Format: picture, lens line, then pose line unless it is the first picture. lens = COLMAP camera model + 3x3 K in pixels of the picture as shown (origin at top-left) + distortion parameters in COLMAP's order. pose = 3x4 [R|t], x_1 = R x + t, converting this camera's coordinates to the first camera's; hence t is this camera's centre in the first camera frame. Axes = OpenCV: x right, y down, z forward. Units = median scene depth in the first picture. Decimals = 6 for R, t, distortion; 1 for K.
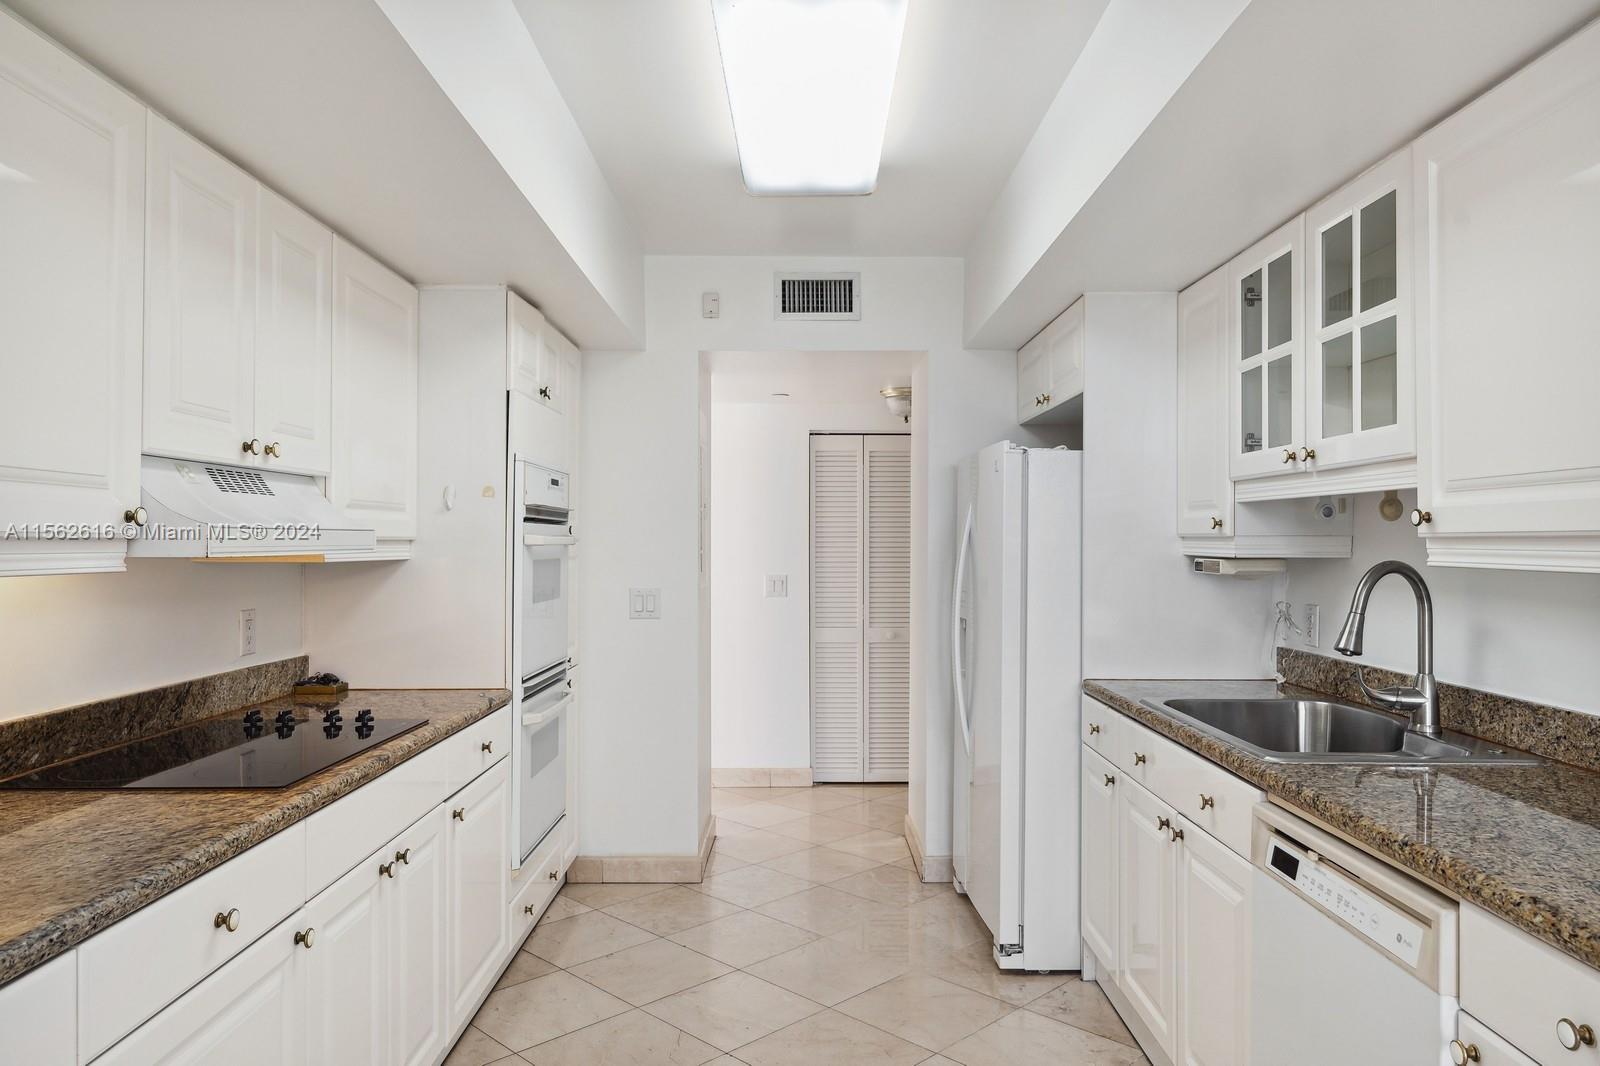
lens RADIAL K [[1092.3, 0, 800.1], [0, 1092.3, 538.2], [0, 0, 1]] dist [-0.009279, 0.009411]
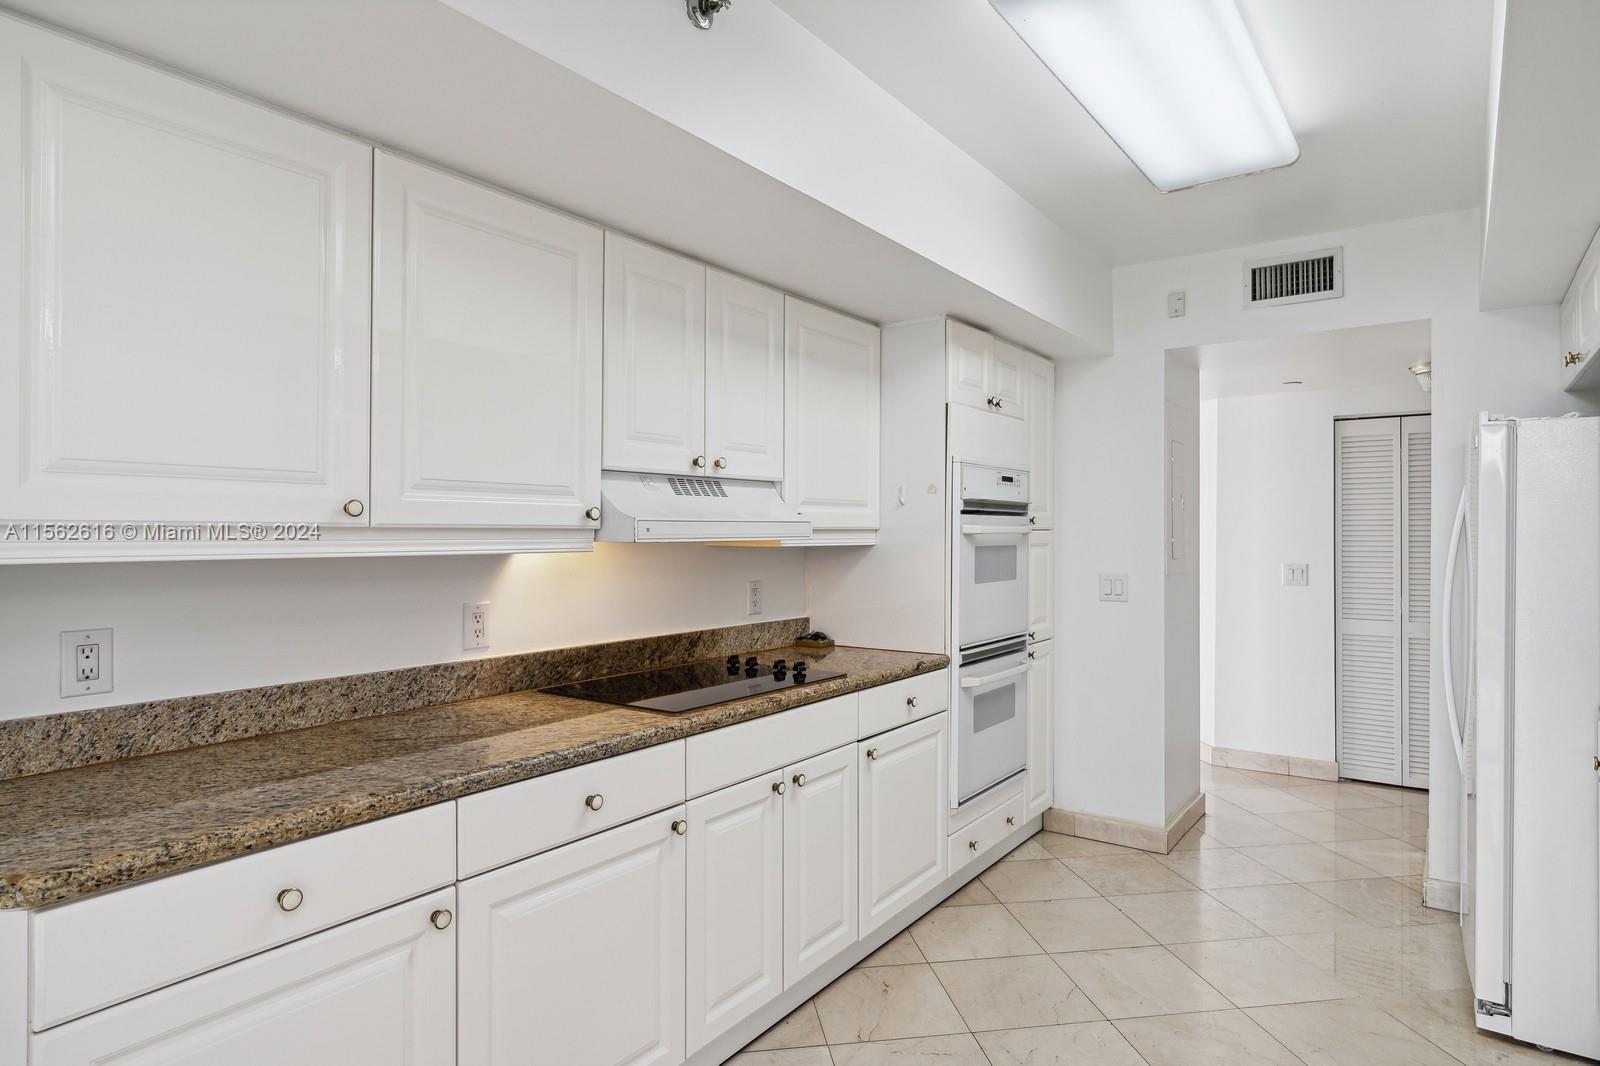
lens RADIAL K [[901.4, 0, 797.0], [0, 901.4, 524.9], [0, 0, 1]] dist [-0.015099, 0.005248]
pose [[0.796327, -0.005634, -0.604840, 0.190541], [0.003459, 0.999983, -0.004762, 0.000813], [0.604856, 0.001700, 0.796333, 0.119341]]
